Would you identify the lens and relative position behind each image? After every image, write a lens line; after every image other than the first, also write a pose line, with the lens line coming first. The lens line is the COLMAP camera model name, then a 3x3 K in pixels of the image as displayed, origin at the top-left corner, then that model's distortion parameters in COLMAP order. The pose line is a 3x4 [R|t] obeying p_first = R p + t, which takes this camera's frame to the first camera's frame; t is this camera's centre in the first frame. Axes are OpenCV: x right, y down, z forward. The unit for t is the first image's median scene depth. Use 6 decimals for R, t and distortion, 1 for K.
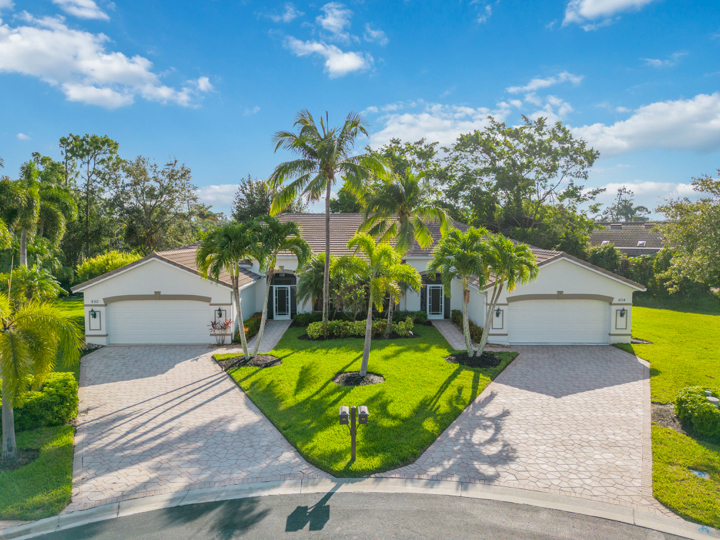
lens RADIAL K [[500.0, 0, 360.0], [0, 500.0, 270.0], [0, 0, 1]] dist [0.067915, -0.090168]
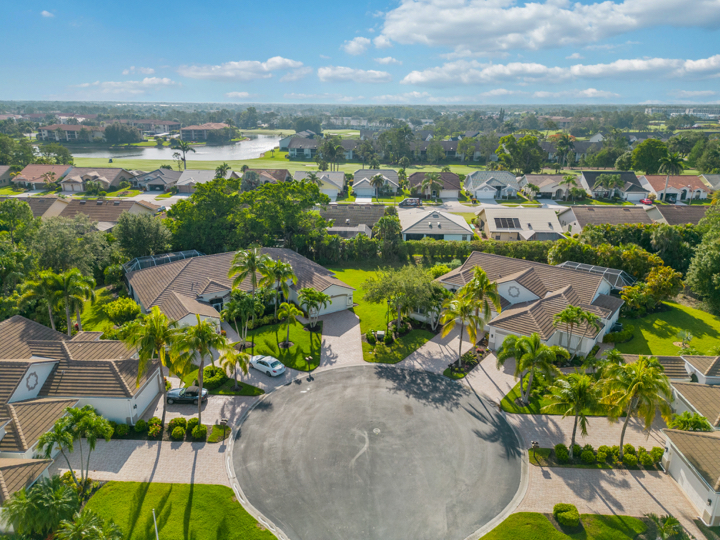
lens RADIAL K [[500.0, 0, 360.0], [0, 500.0, 270.0], [0, 0, 1]] dist [0.067915, -0.090168]
pose [[0.848840, -0.153302, 0.505934, -1.522639], [0.027730, 0.968625, 0.246976, -1.357158], [-0.527922, -0.195614, 0.826458, -2.435096]]
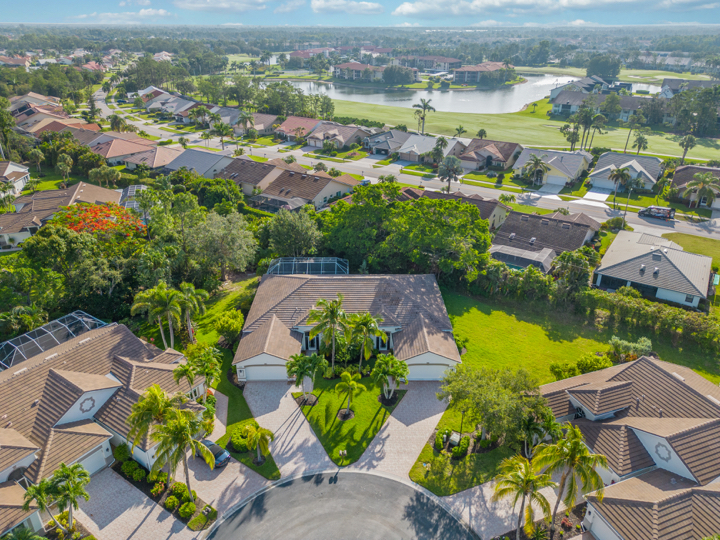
lens RADIAL K [[500.0, 0, 360.0], [0, 500.0, 270.0], [0, 0, 1]] dist [0.067915, -0.090168]
pose [[0.999984, 0.003575, 0.004441, 0.084786], [-0.004952, 0.930754, 0.365612, -2.136408], [-0.002827, -0.365628, 0.930757, -1.871815]]
